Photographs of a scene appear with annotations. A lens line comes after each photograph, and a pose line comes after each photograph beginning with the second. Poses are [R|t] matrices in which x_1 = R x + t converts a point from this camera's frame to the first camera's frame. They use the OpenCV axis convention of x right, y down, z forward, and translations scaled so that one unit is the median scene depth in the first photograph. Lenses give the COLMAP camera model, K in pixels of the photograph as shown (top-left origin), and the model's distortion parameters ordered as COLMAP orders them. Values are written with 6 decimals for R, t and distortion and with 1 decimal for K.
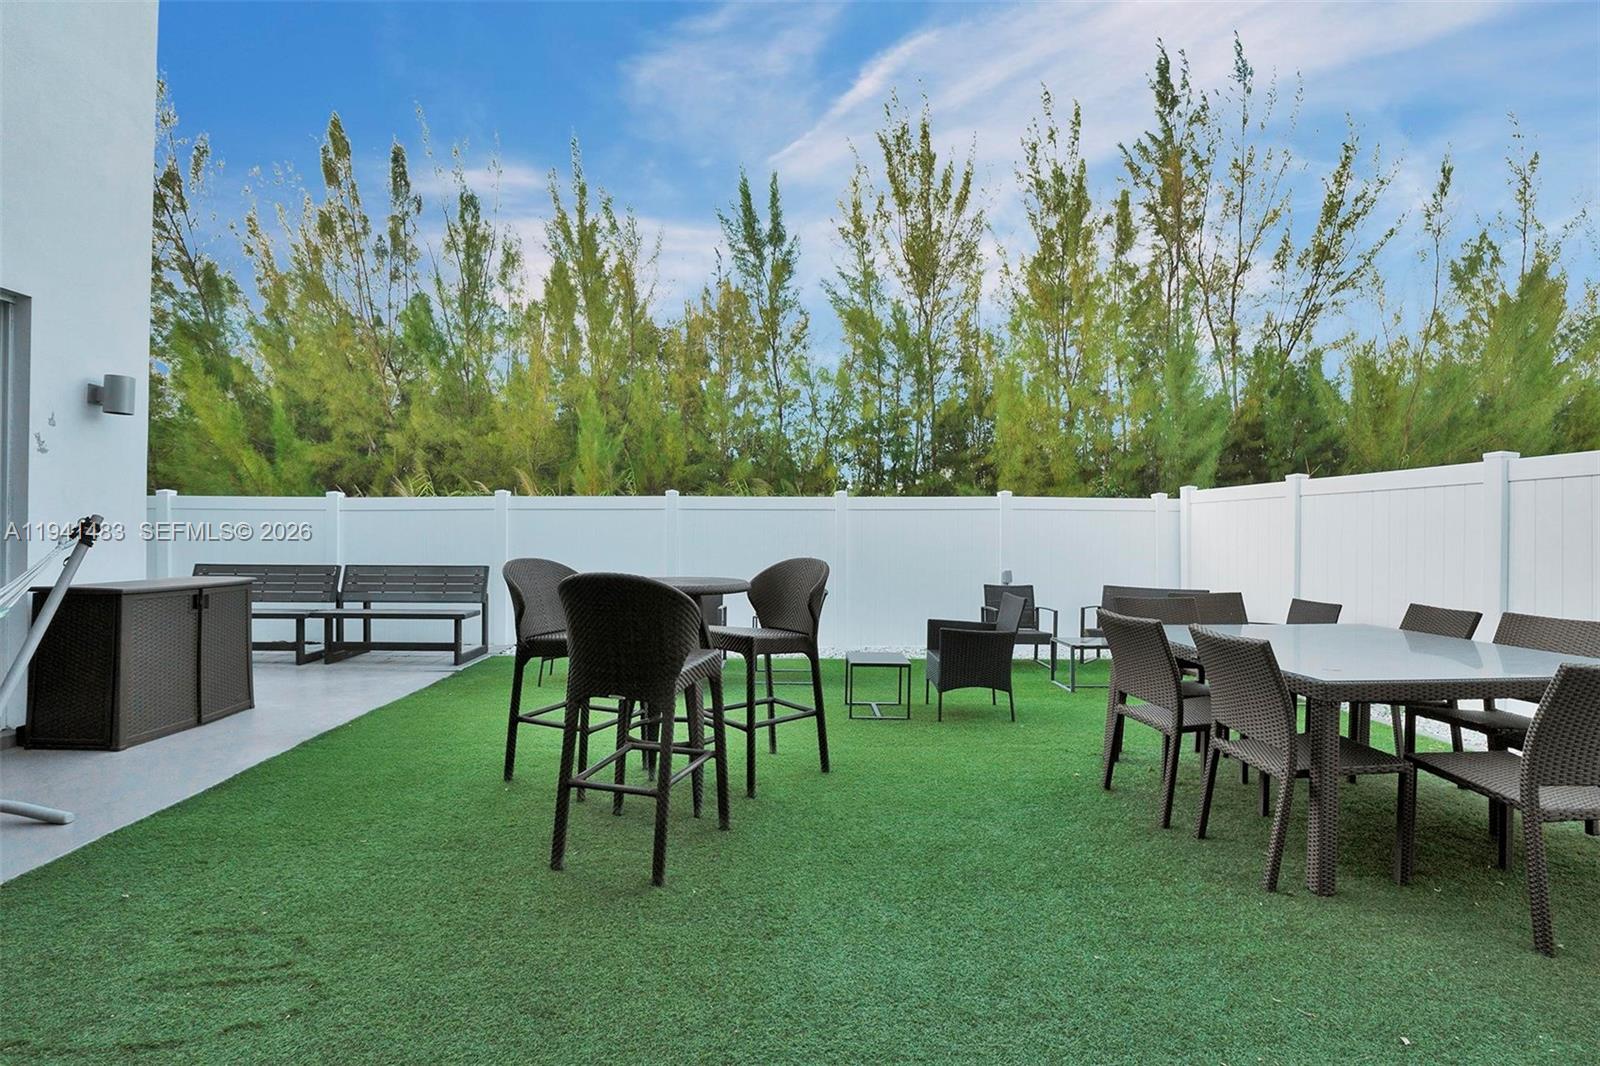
lens RADIAL K [[707.4, 0, 770.7], [0, 707.4, 524.1], [0, 0, 1]] dist [-0.046959, 0.000257]
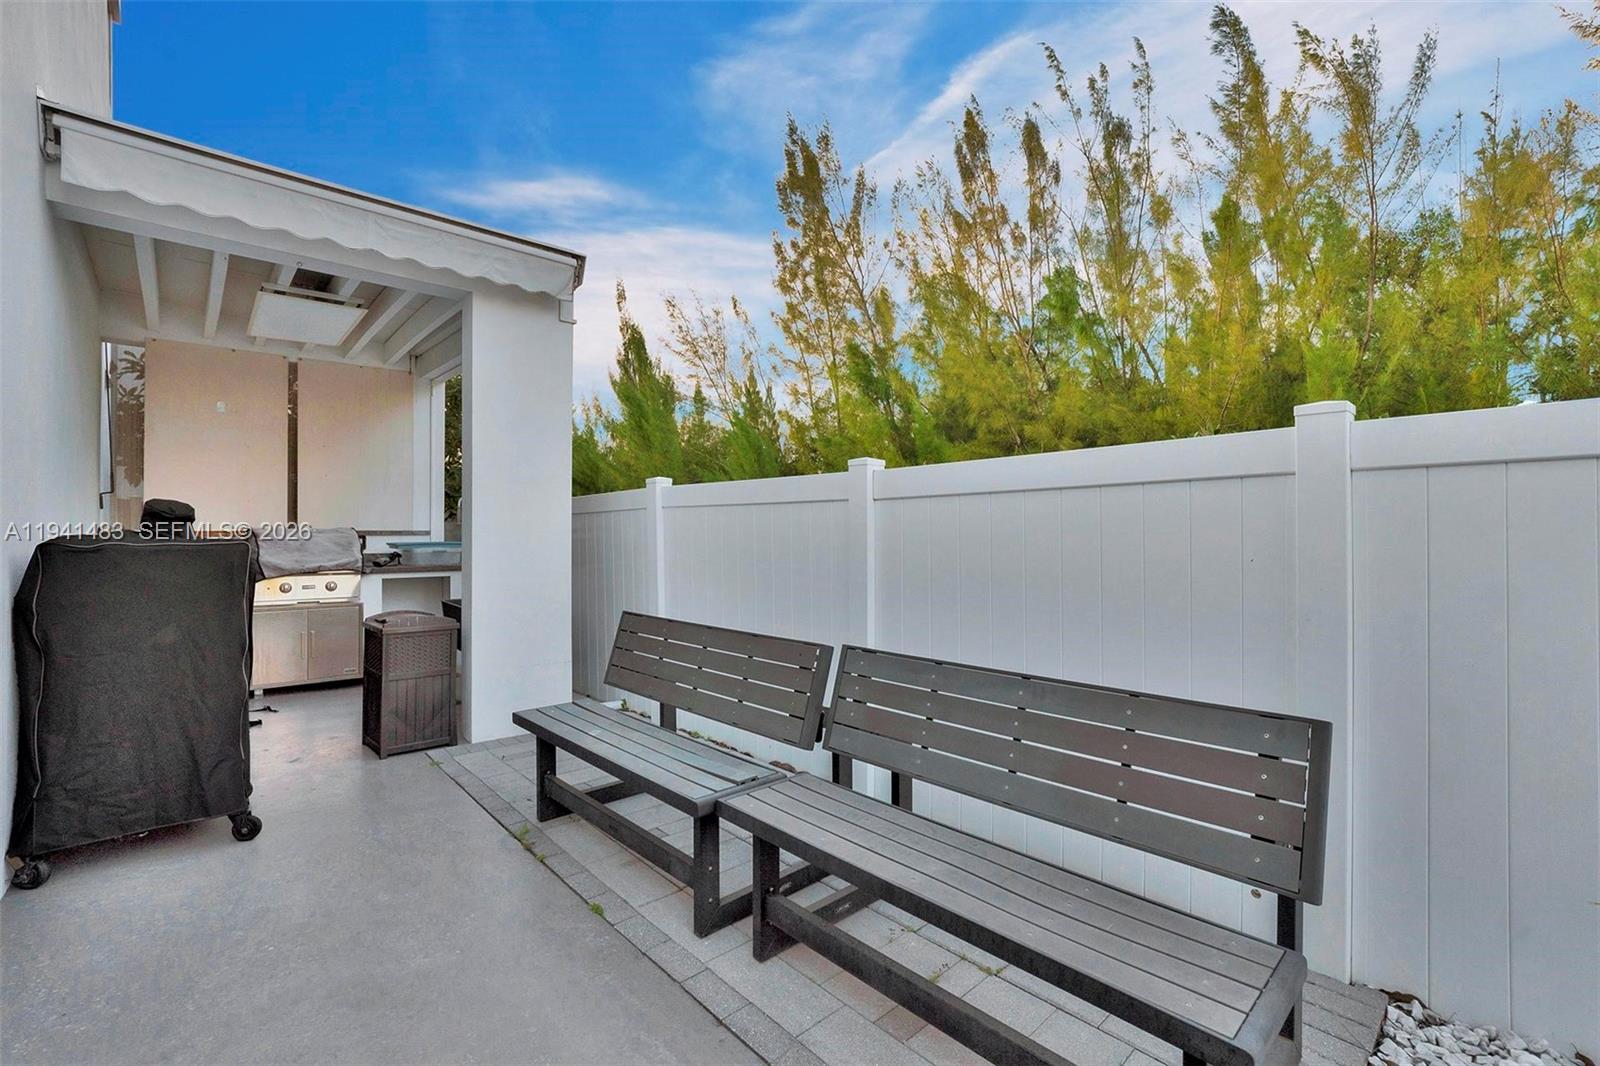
lens RADIAL K [[693.7, 0, 798.0], [0, 693.7, 524.4], [0, 0, 1]] dist [-0.062711, 0.020864]
pose [[0.661196, -0.011400, -0.750126, -0.091124], [0.009479, 0.999932, -0.006842, -0.001557], [0.750153, -0.002586, 0.661259, 0.195252]]
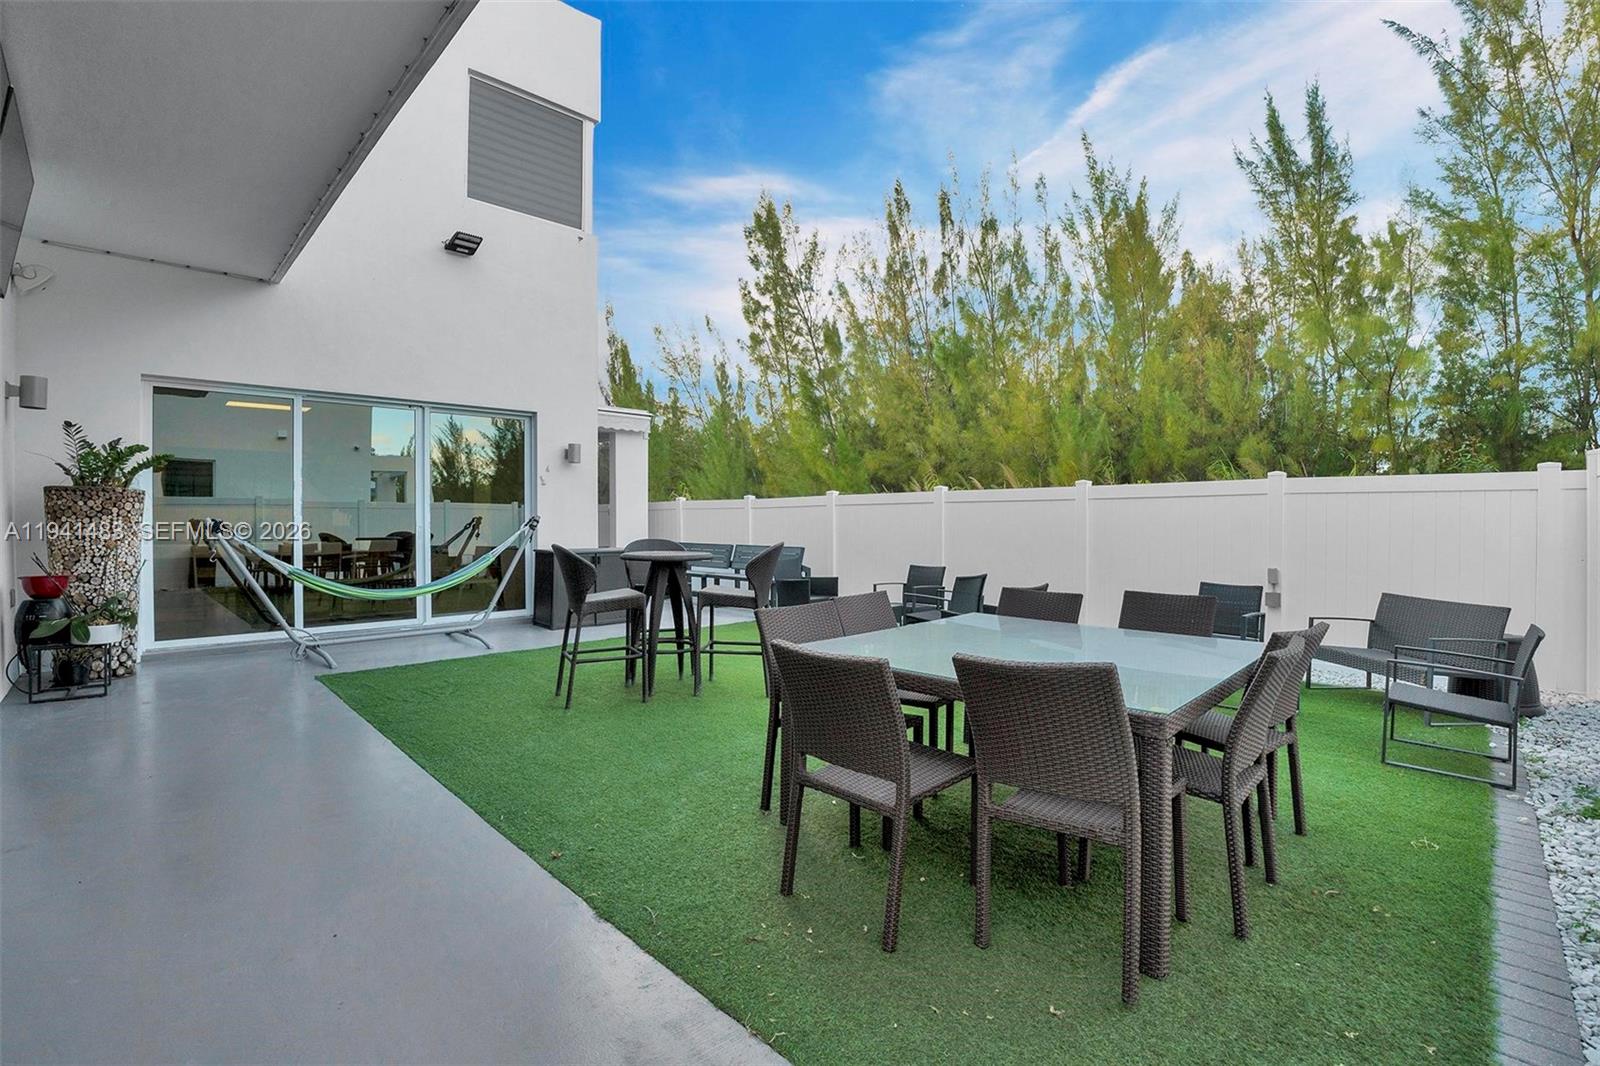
lens RADIAL K [[693.7, 0, 798.0], [0, 693.7, 524.4], [0, 0, 1]] dist [-0.062711, 0.020864]
pose [[0.688817, 0.001202, -0.724934, 0.154106], [0.010195, 0.999884, 0.011345, -0.000348], [0.724863, -0.015205, 0.688725, 0.015464]]
